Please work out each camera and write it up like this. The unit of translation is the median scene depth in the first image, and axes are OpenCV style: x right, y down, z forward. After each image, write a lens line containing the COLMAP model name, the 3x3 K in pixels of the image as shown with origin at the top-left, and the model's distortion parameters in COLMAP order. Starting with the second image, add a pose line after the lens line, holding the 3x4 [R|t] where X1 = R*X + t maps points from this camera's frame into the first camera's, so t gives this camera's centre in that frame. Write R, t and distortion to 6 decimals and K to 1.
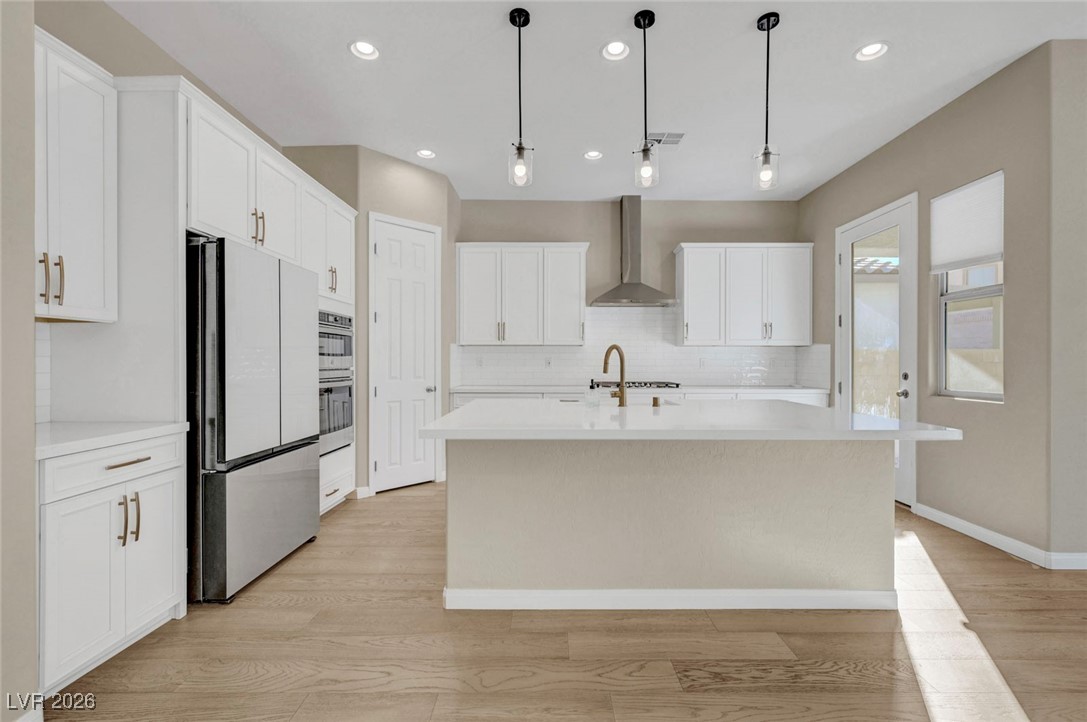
lens RADIAL K [[481.9, 0, 543.5], [0, 481.9, 361.0], [0, 0, 1]] dist [-0.001673, -0.000237]
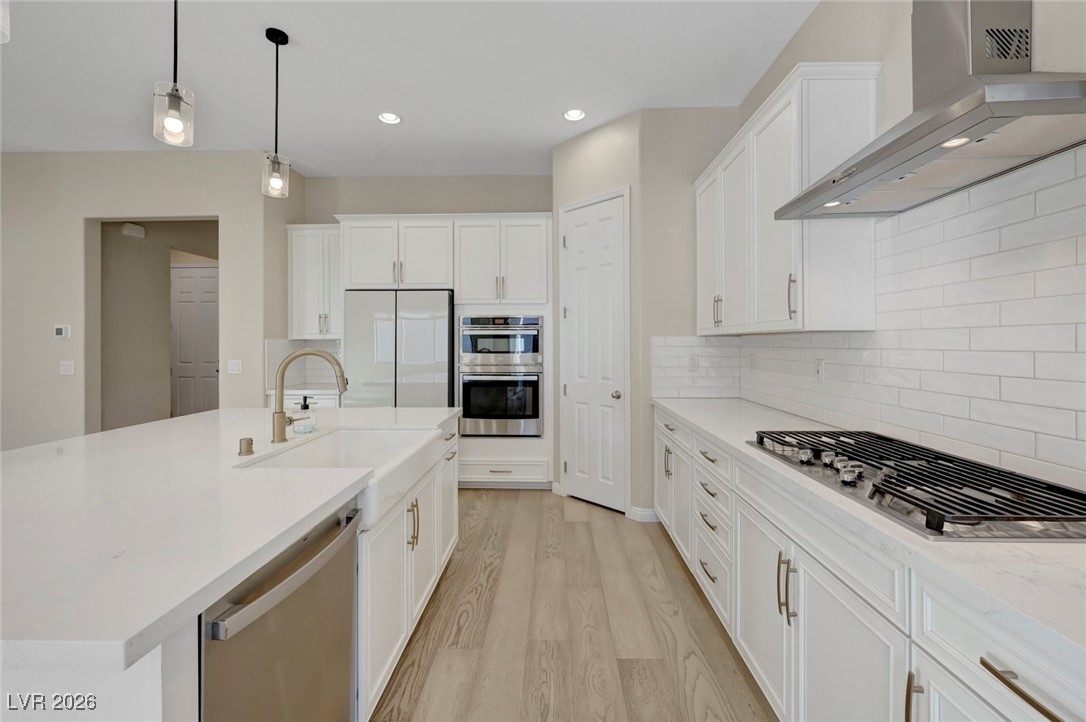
lens RADIAL K [[448.2, 0, 546.0], [0, 448.2, 340.5], [0, 0, 1]] dist [-0.001130, -0.000091]
pose [[-0.018355, -0.006607, -0.999810, 0.557307], [0.005898, 0.999960, -0.006716, -0.029484], [0.999814, -0.006020, -0.018316, 0.987788]]
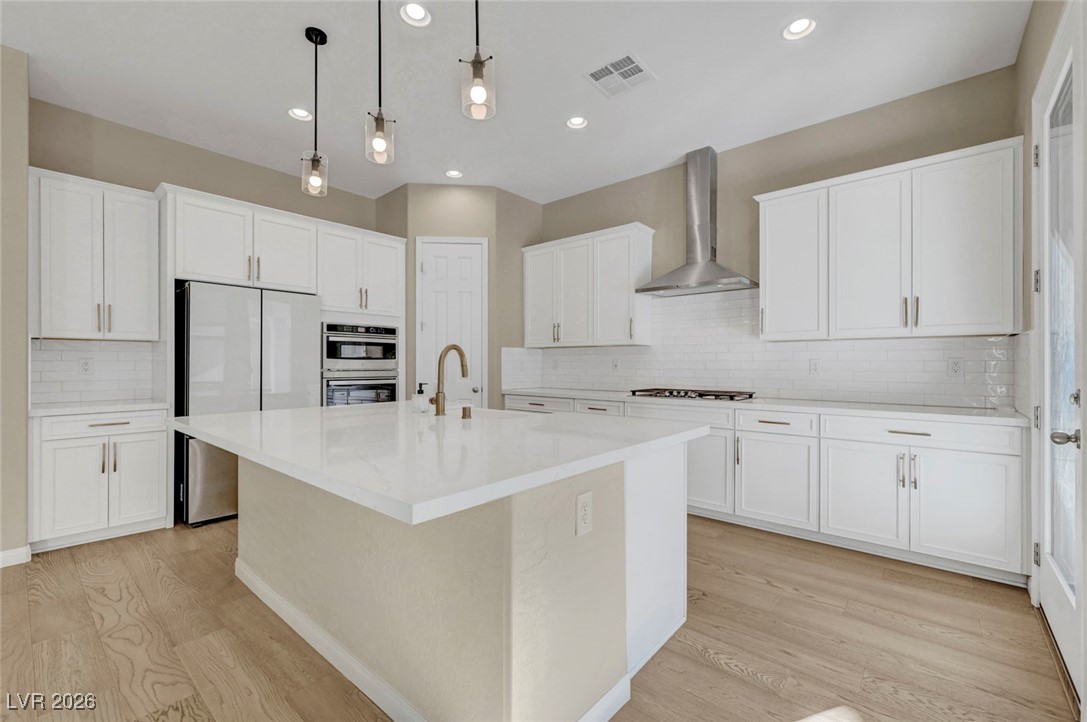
lens RADIAL K [[458.4, 0, 541.4], [0, 458.4, 363.8], [0, 0, 1]] dist [-0.001636, -0.000273]
pose [[0.757284, -0.000908, -0.653085, 0.599876], [0.001511, 0.999999, 0.000362, 0.000402], [0.653084, -0.001261, 0.757285, 0.350925]]
